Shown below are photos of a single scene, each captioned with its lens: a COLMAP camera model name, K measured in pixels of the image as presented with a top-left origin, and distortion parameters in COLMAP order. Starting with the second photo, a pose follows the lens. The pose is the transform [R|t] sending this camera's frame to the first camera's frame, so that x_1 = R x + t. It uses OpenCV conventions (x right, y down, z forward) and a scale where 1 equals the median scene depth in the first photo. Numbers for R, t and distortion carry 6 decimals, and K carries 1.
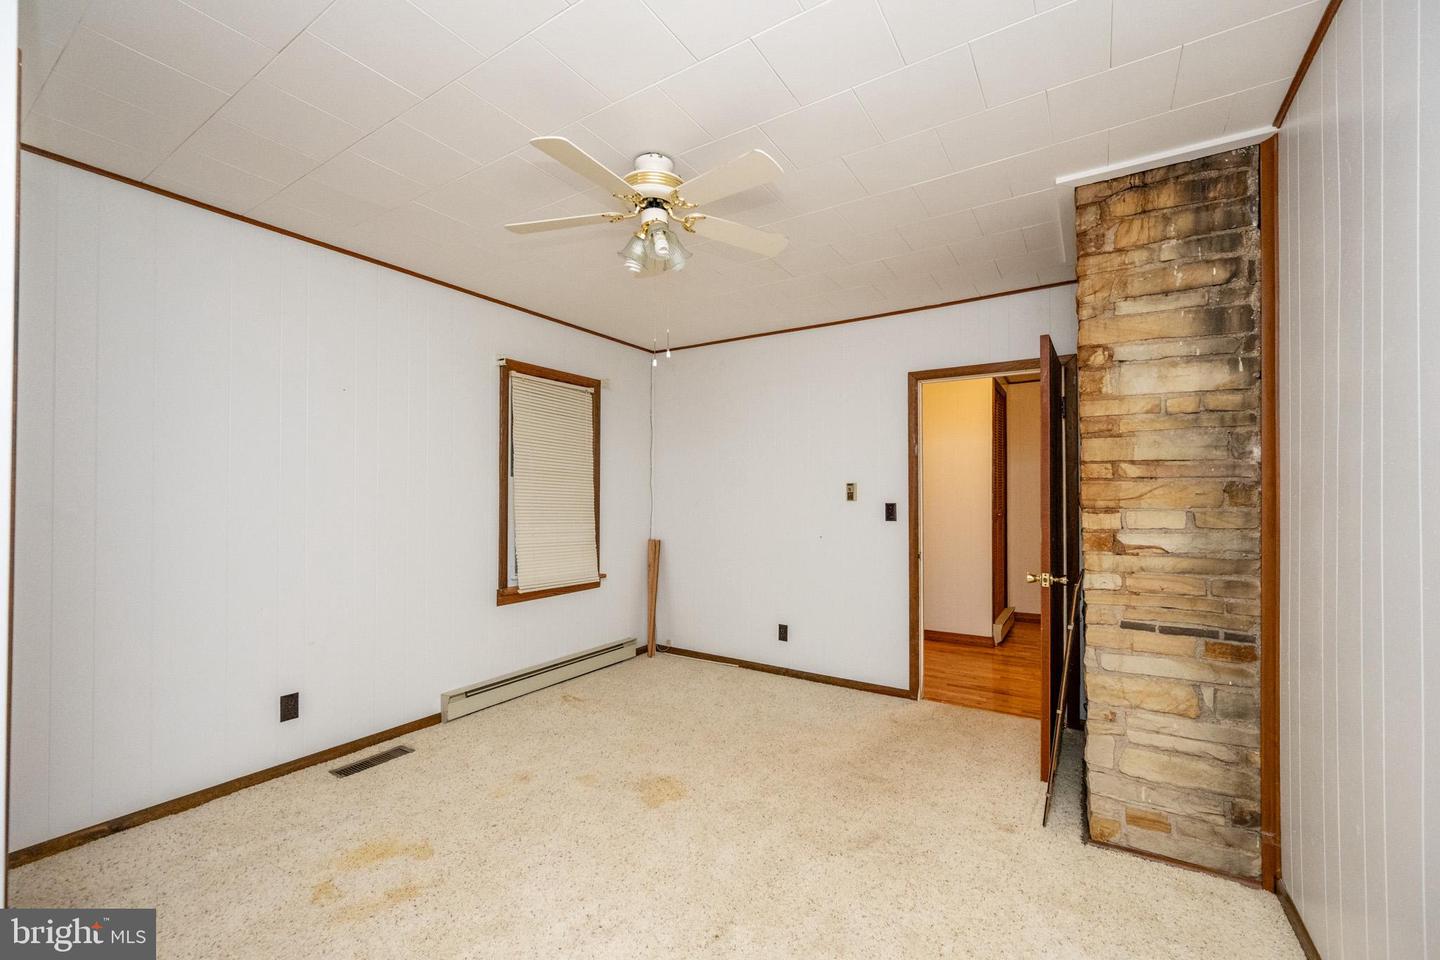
lens RADIAL K [[584.9, 0, 721.0], [0, 584.9, 489.3], [0, 0, 1]] dist [-0.001565, 0.000111]
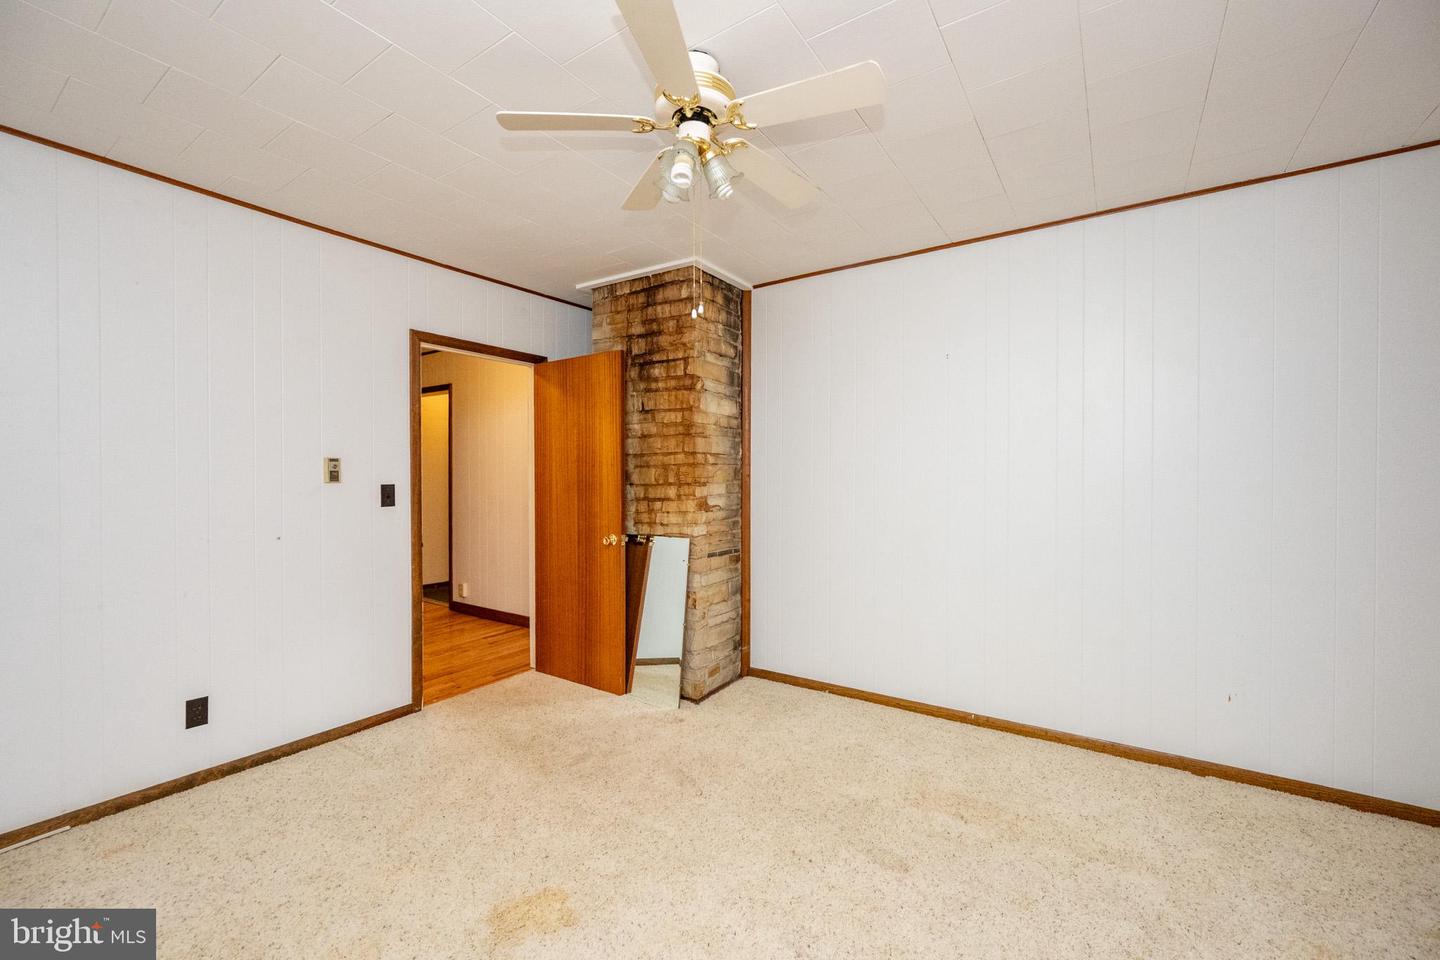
lens RADIAL K [[584.9, 0, 718.2], [0, 584.9, 481.1], [0, 0, 1]] dist [-0.001565, 0.000111]
pose [[0.023575, -0.010833, 0.999663, -0.930076], [-0.009495, 0.999894, 0.011059, 0.010291], [-0.999677, -0.009753, 0.023469, 0.958137]]
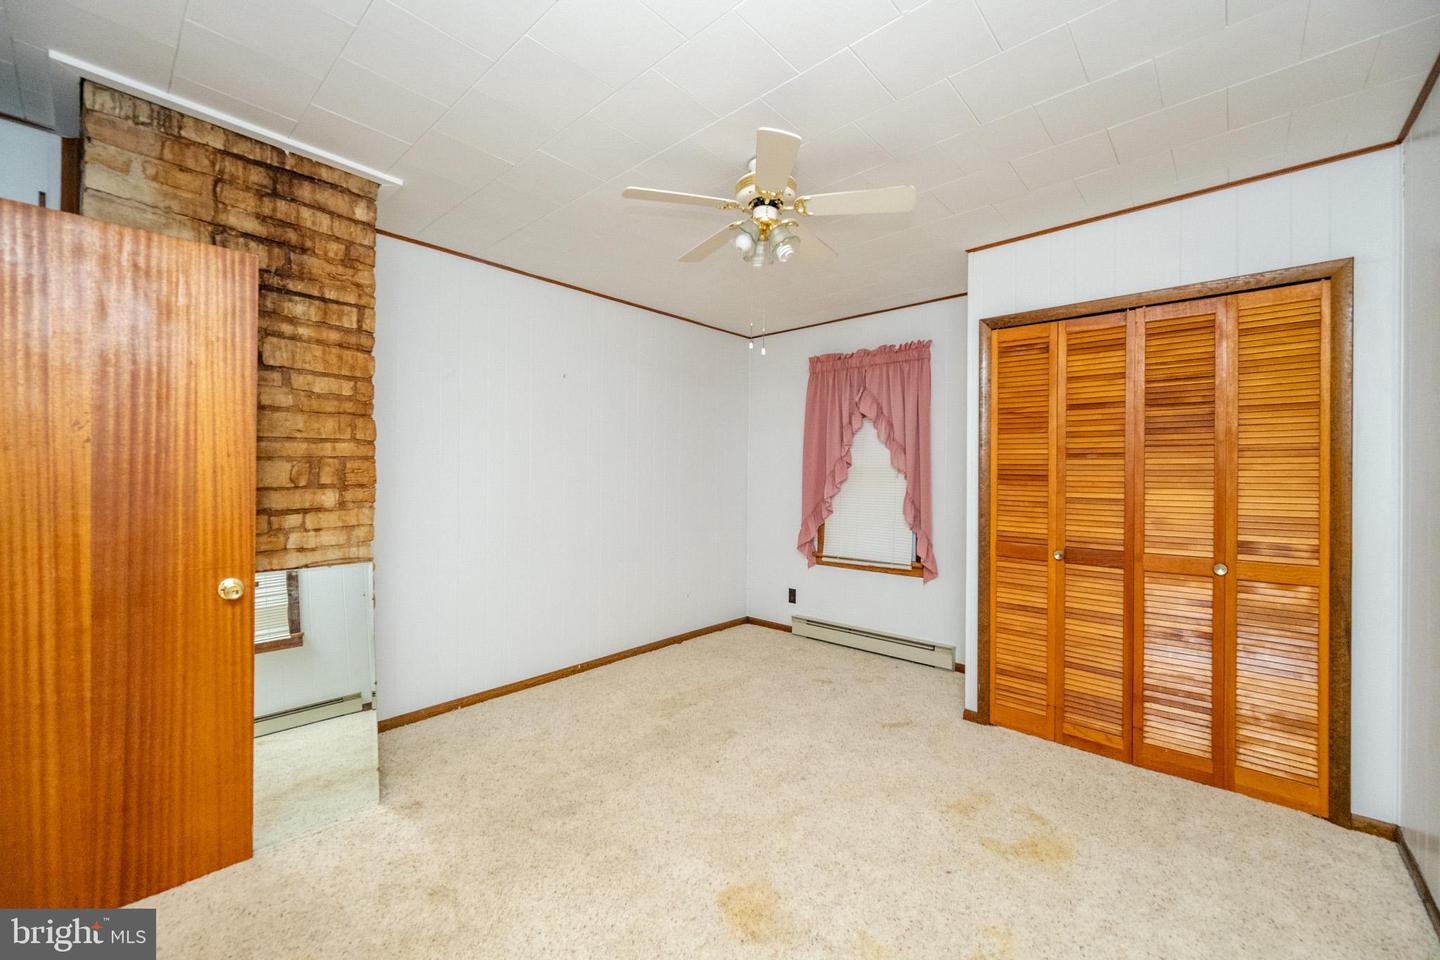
lens RADIAL K [[584.9, 0, 715.5], [0, 584.9, 476.9], [0, 0, 1]] dist [-0.001565, 0.000111]
pose [[-0.988564, -0.002237, 0.150783, -0.181138], [-0.003549, 0.999958, -0.008430, 0.027178], [-0.150758, -0.008869, -0.988531, 2.080818]]
